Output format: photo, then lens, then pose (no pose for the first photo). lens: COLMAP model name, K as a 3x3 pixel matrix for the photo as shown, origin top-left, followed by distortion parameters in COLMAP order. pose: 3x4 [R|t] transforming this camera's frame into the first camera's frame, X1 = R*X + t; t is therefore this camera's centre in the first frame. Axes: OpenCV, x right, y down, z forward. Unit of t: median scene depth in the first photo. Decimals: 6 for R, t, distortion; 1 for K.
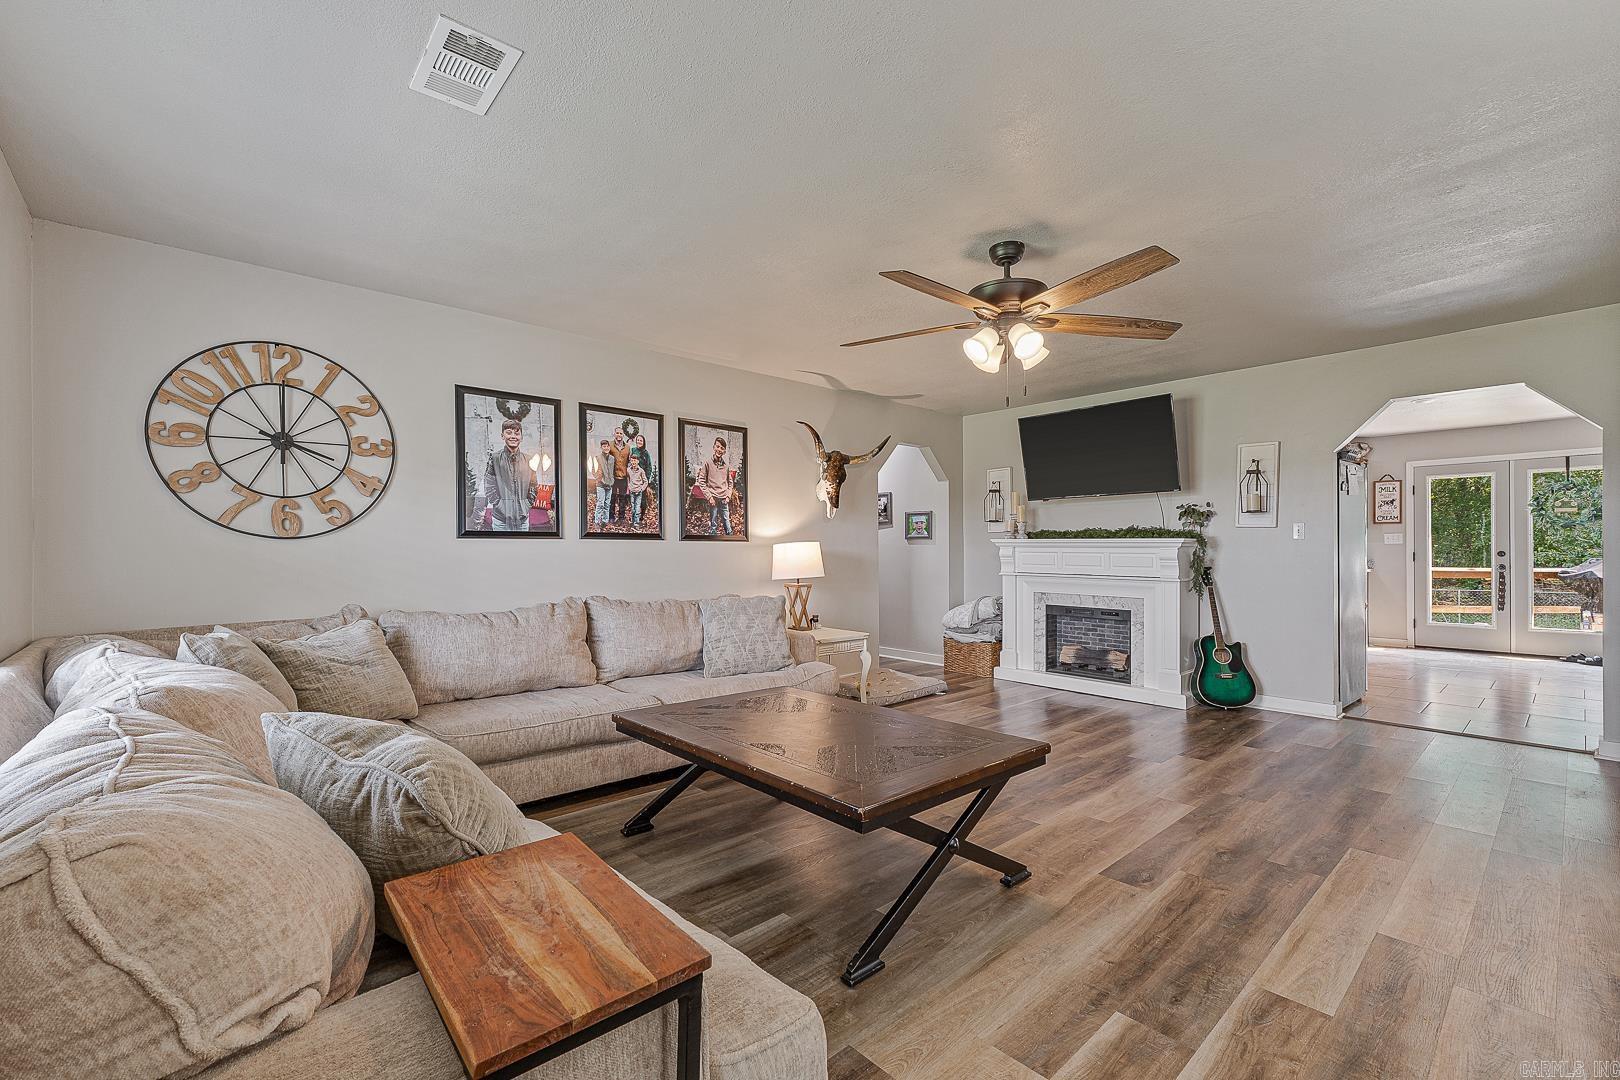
lens RADIAL K [[706.7, 0, 815.2], [0, 706.7, 552.9], [0, 0, 1]] dist [0.008421, 0.000900]
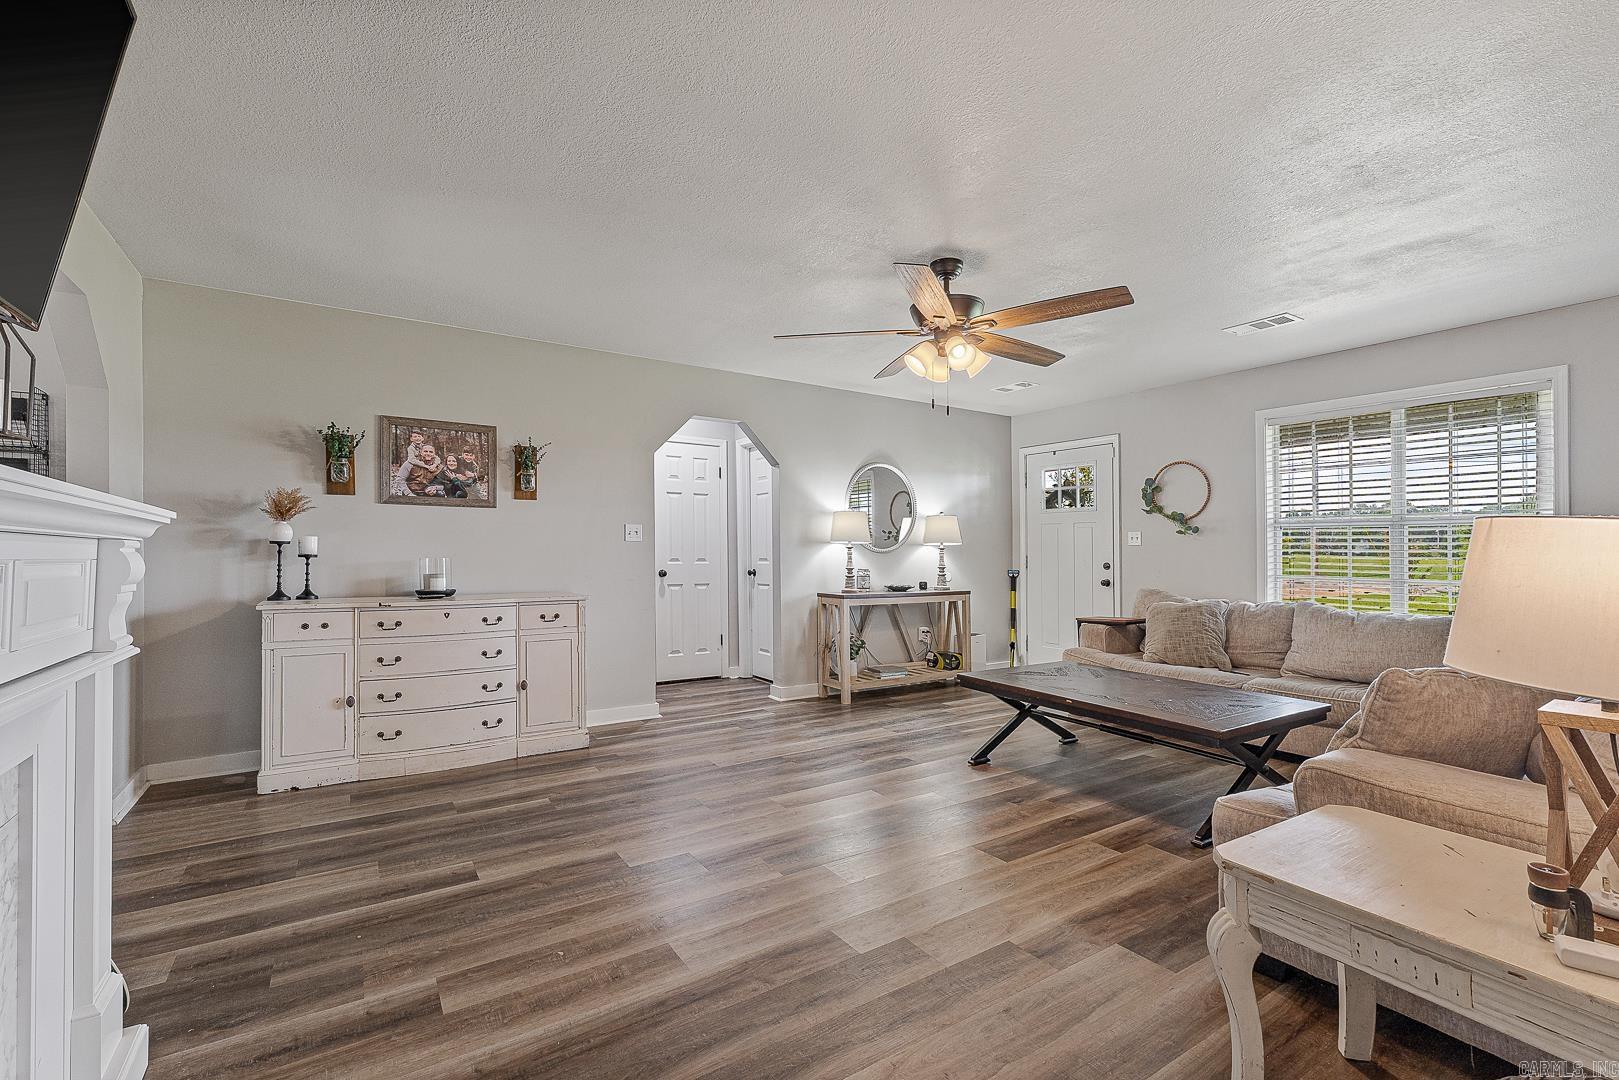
lens RADIAL K [[706.3, 0, 821.1], [0, 706.3, 550.2], [0, 0, 1]] dist [0.008421, 0.000900]
pose [[-0.987864, -0.003783, 0.155277, 0.195025], [-0.003911, 0.999992, -0.000518, -0.005753], [-0.155274, -0.001119, -0.987871, 1.314537]]
